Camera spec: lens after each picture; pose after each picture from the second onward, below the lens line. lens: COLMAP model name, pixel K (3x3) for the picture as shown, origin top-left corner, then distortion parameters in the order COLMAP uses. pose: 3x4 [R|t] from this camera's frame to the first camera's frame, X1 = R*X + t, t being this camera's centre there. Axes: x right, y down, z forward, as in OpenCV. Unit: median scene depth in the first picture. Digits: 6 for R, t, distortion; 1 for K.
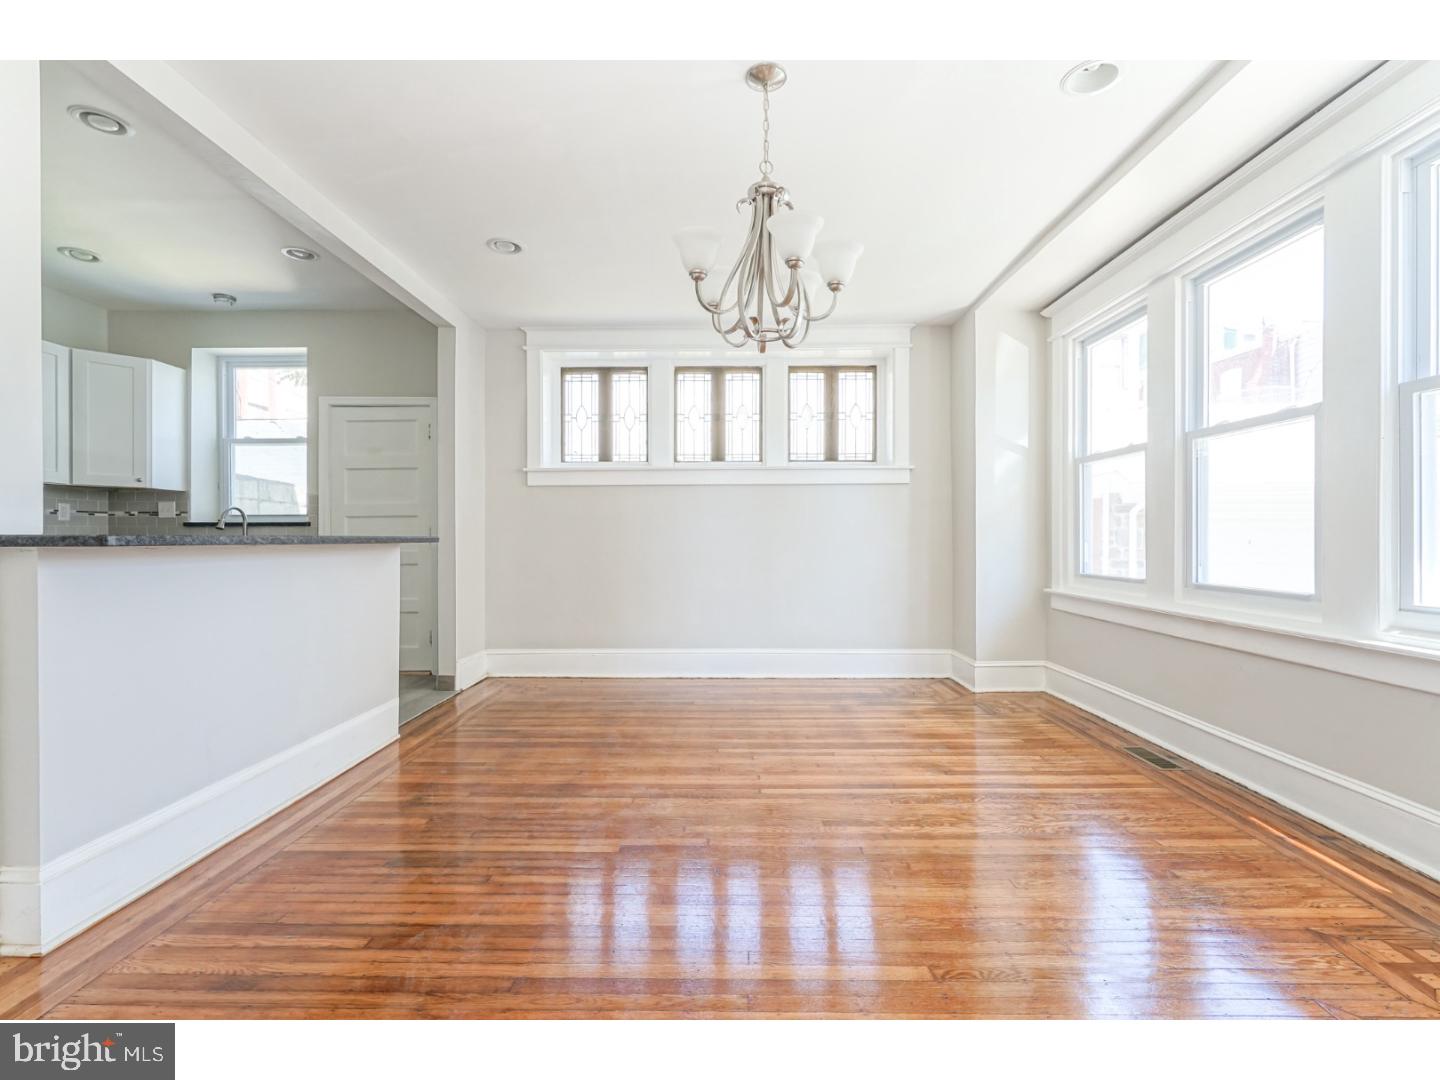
lens RADIAL K [[685.2, 0, 745.5], [0, 685.2, 540.7], [0, 0, 1]] dist [-0.002782, 0.003327]
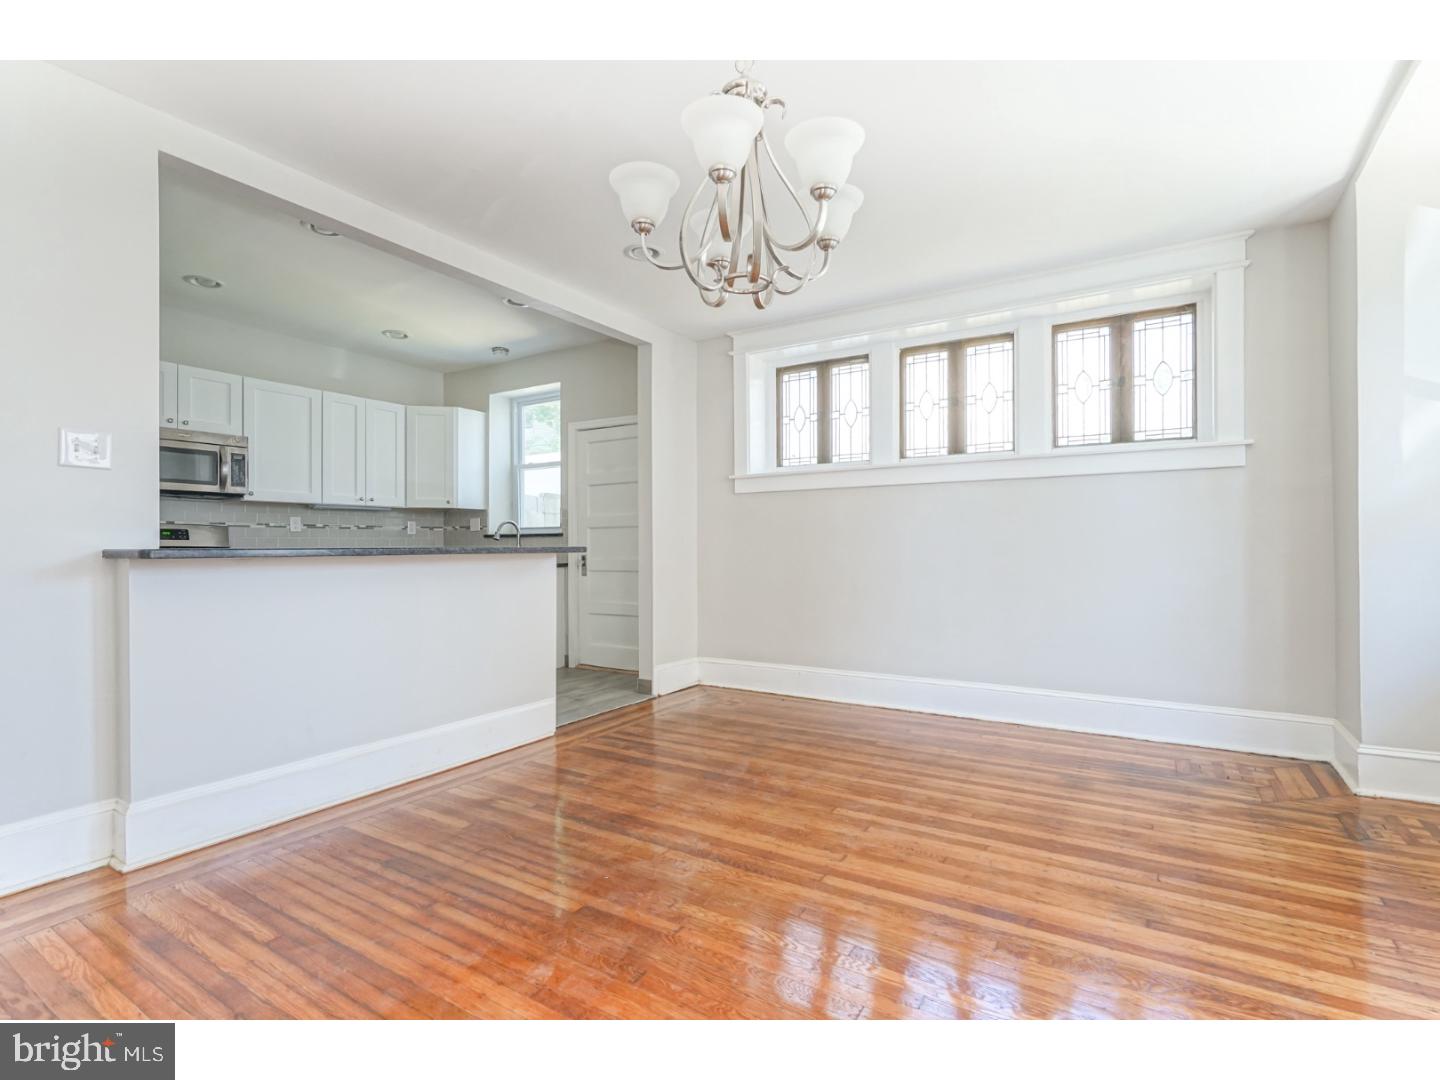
lens RADIAL K [[685.2, 0, 724.5], [0, 685.2, 541.9], [0, 0, 1]] dist [-0.002782, 0.003327]
pose [[0.837650, -0.003979, -0.546193, 0.228951], [-0.000033, 0.999973, -0.007336, -0.004018], [0.546207, 0.006162, 0.837628, 0.191419]]
